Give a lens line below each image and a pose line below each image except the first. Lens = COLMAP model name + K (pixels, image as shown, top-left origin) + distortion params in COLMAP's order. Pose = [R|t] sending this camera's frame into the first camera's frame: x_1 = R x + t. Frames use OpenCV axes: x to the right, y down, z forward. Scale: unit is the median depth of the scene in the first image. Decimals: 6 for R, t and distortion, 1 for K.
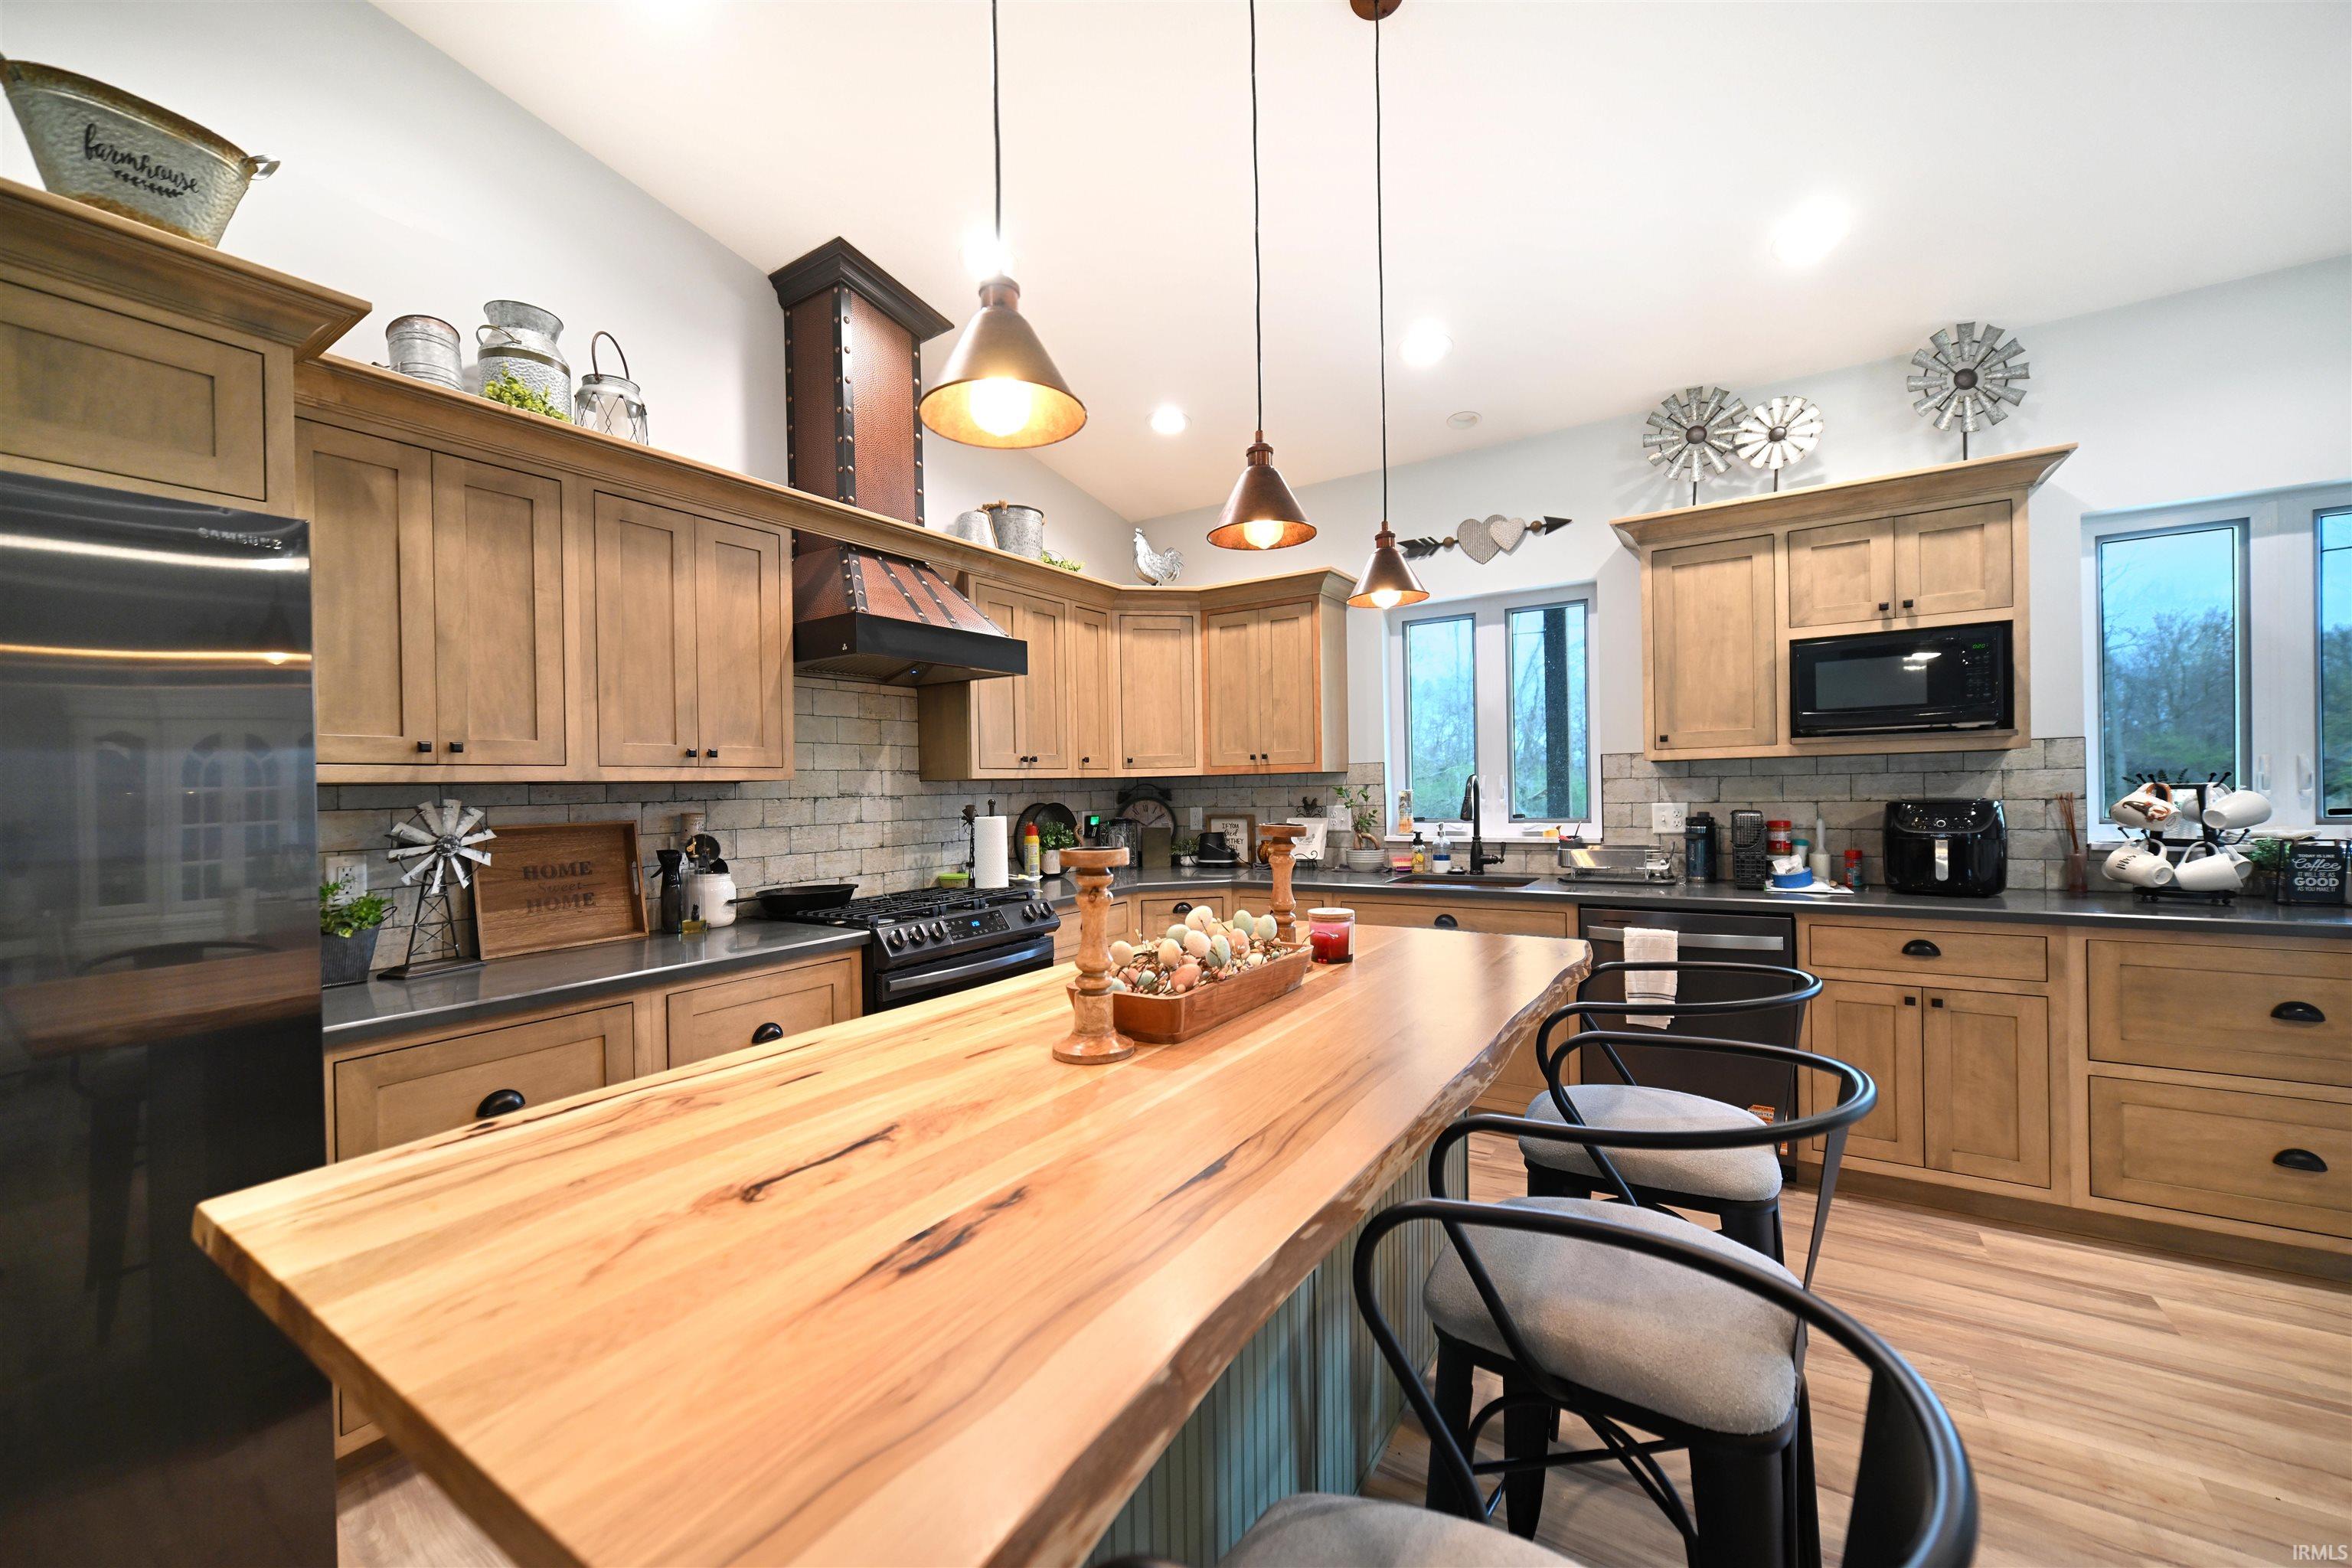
lens RADIAL K [[902.1, 0, 1166.7], [0, 902.1, 788.2], [0, 0, 1]] dist [-0.000110, 0.000323]
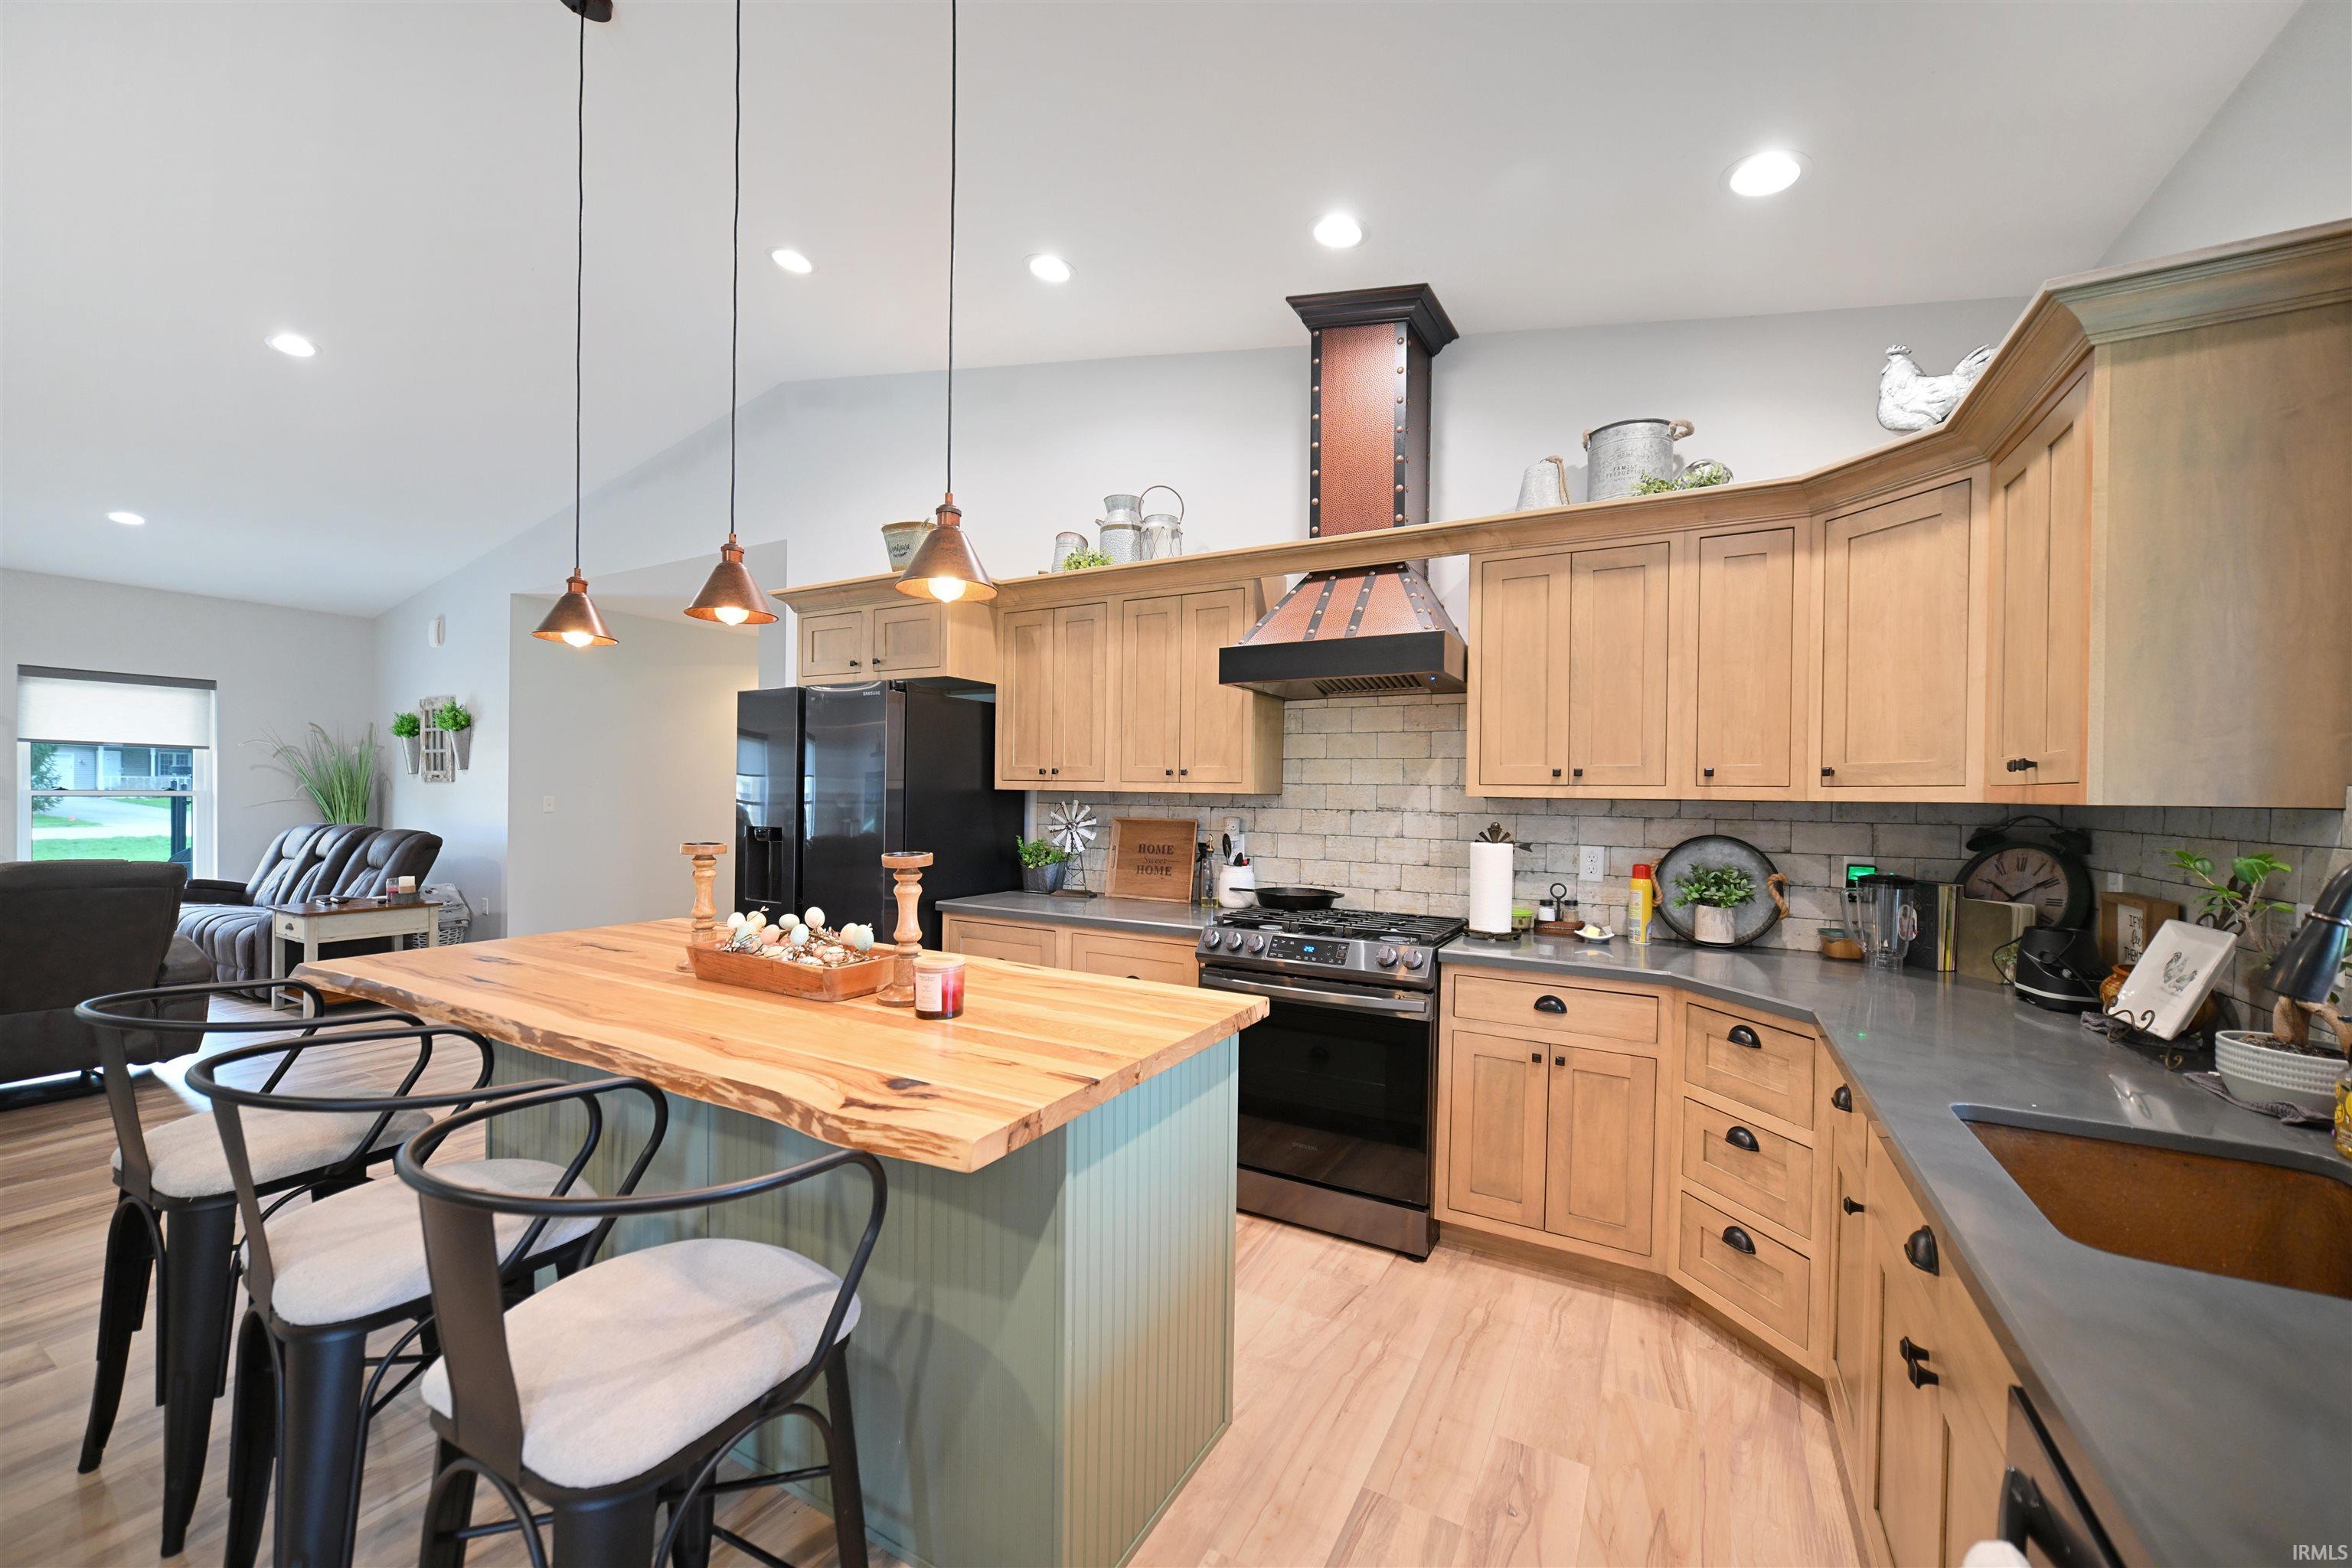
lens RADIAL K [[909.0, 0, 1171.4], [0, 909.0, 796.9], [0, 0, 1]] dist [-0.001865, 0.000037]
pose [[0.061595, 0.030256, -0.997643, 0.708219], [-0.016139, 0.999440, 0.029314, -0.035165], [0.997971, 0.014295, 0.062049, 0.764251]]
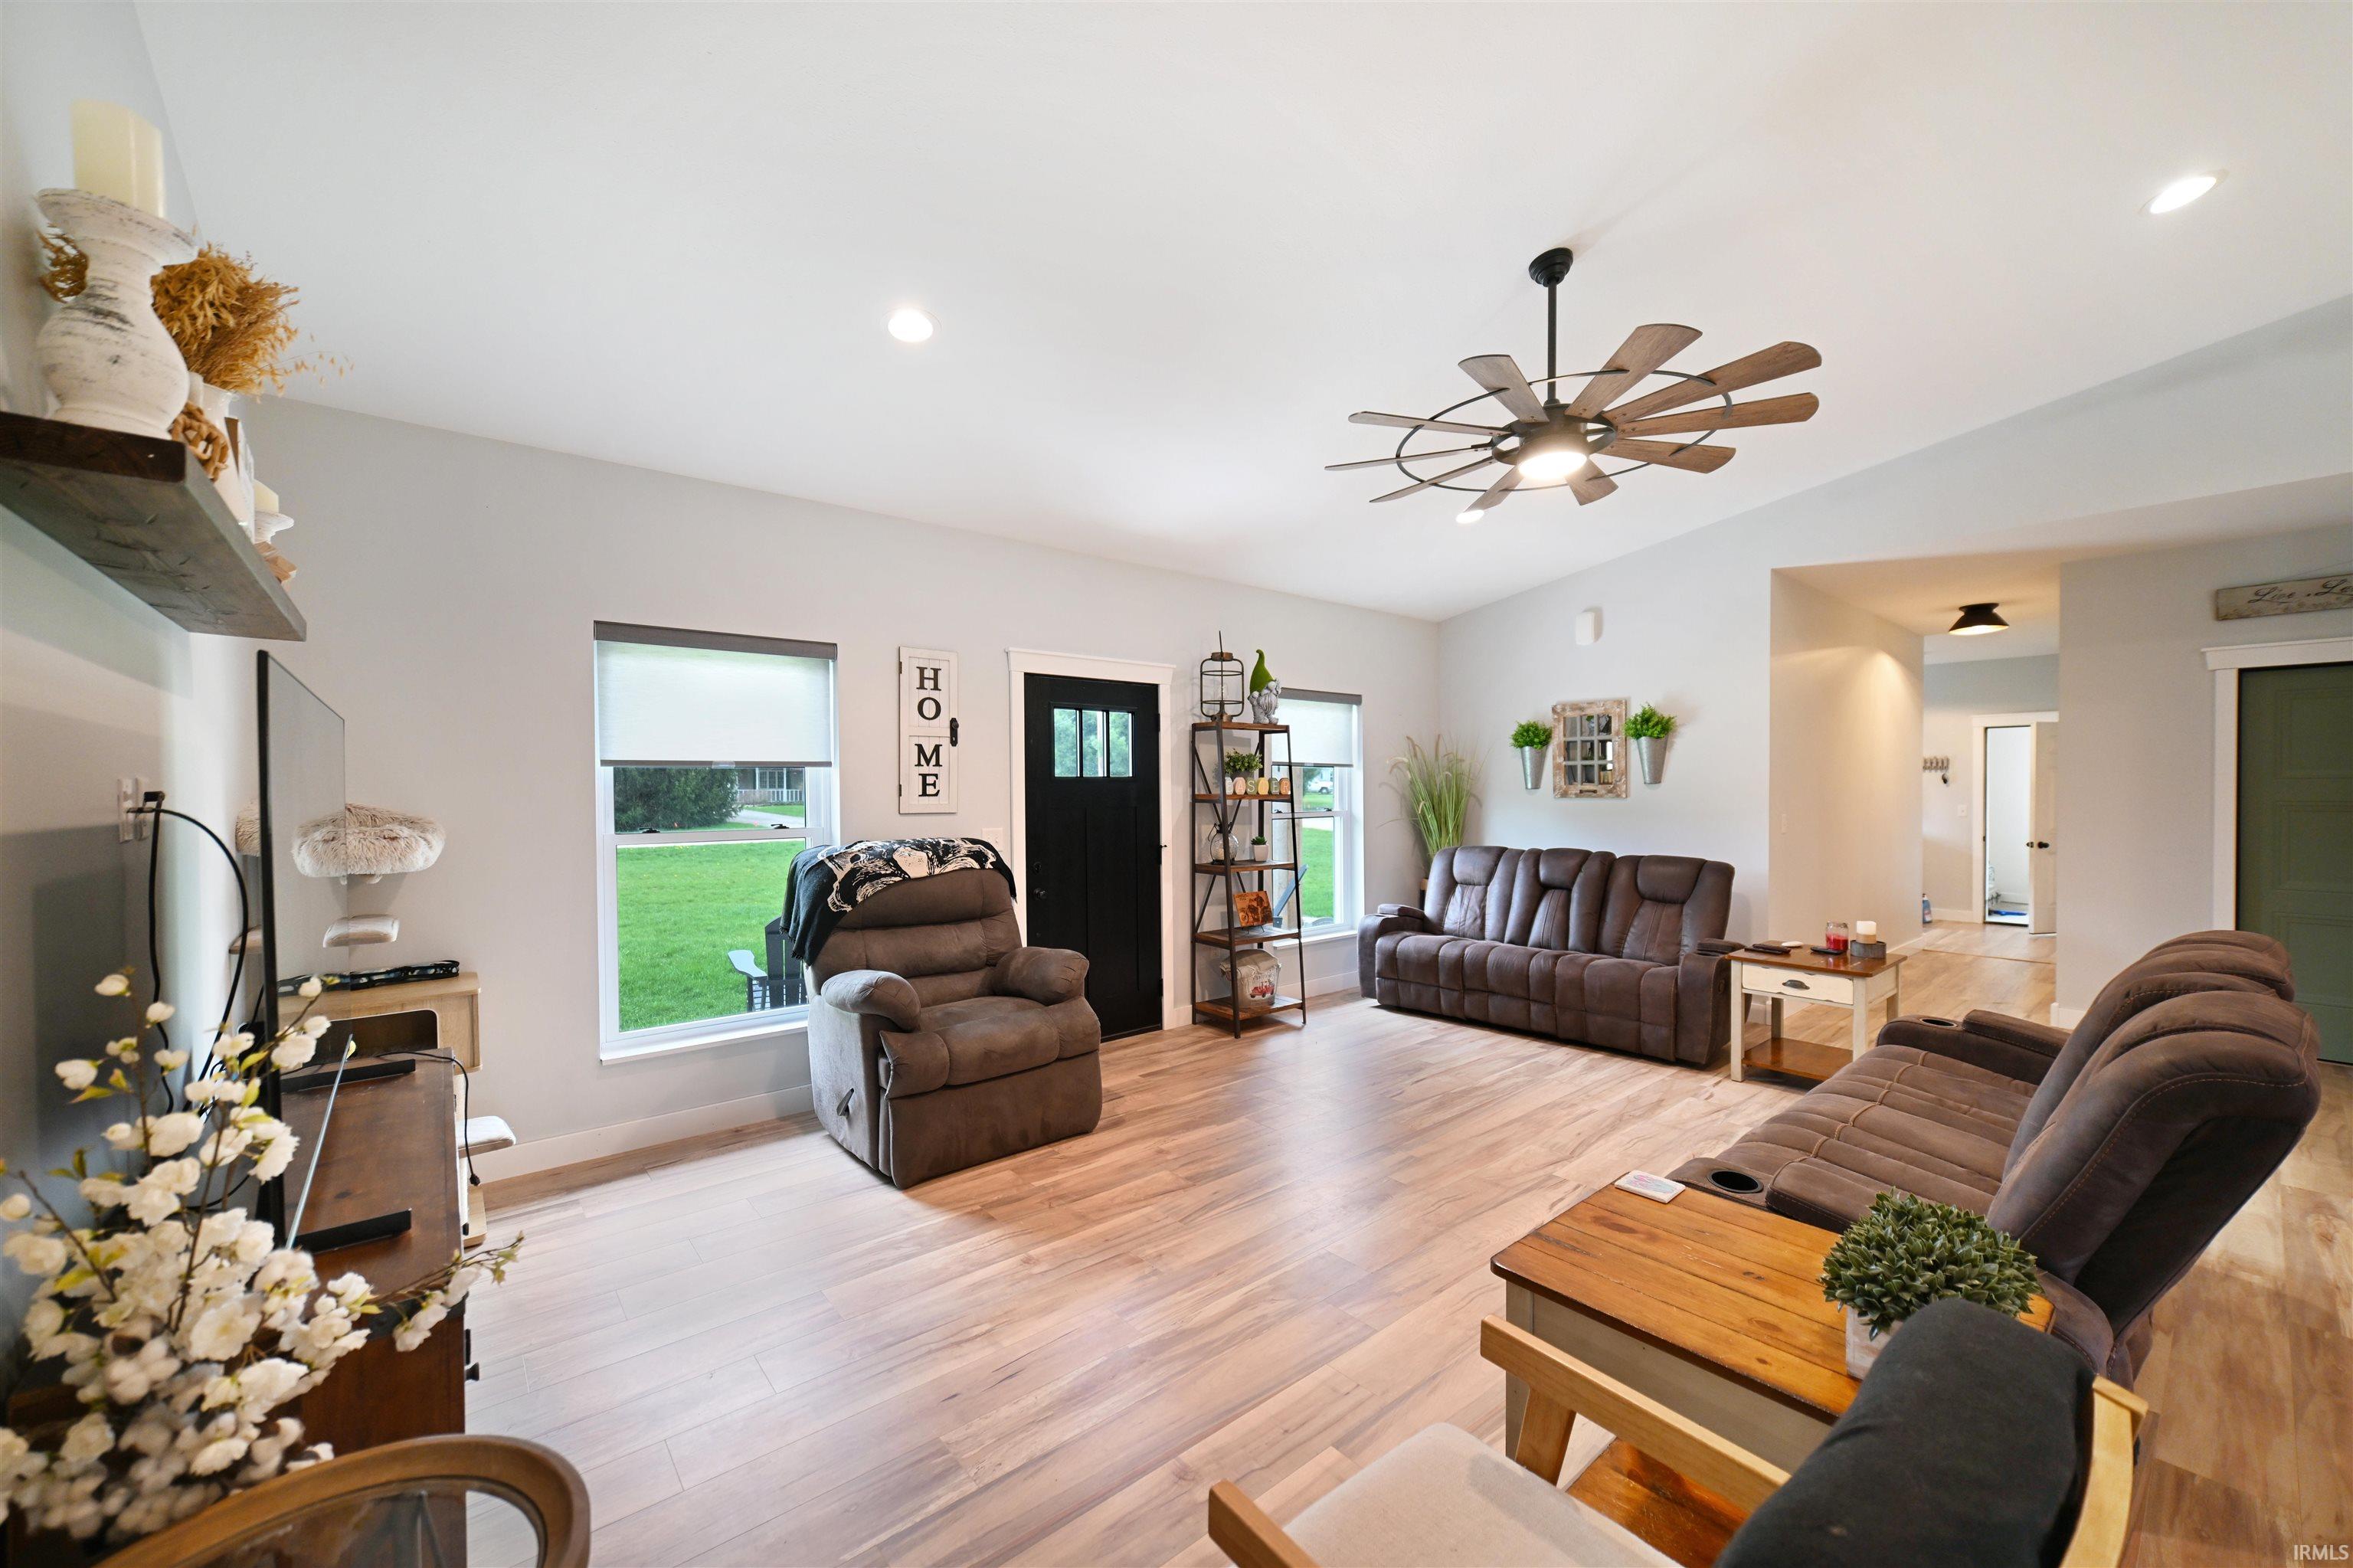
lens RADIAL K [[909.4, 0, 1171.9], [0, 909.4, 796.9], [0, 0, 1]] dist [-0.001865, 0.000037]
pose [[-0.294198, 0.036570, -0.955045, 0.505690], [0.010866, 0.999331, 0.034919, -0.058063], [0.955683, -0.000104, -0.294399, -1.294445]]
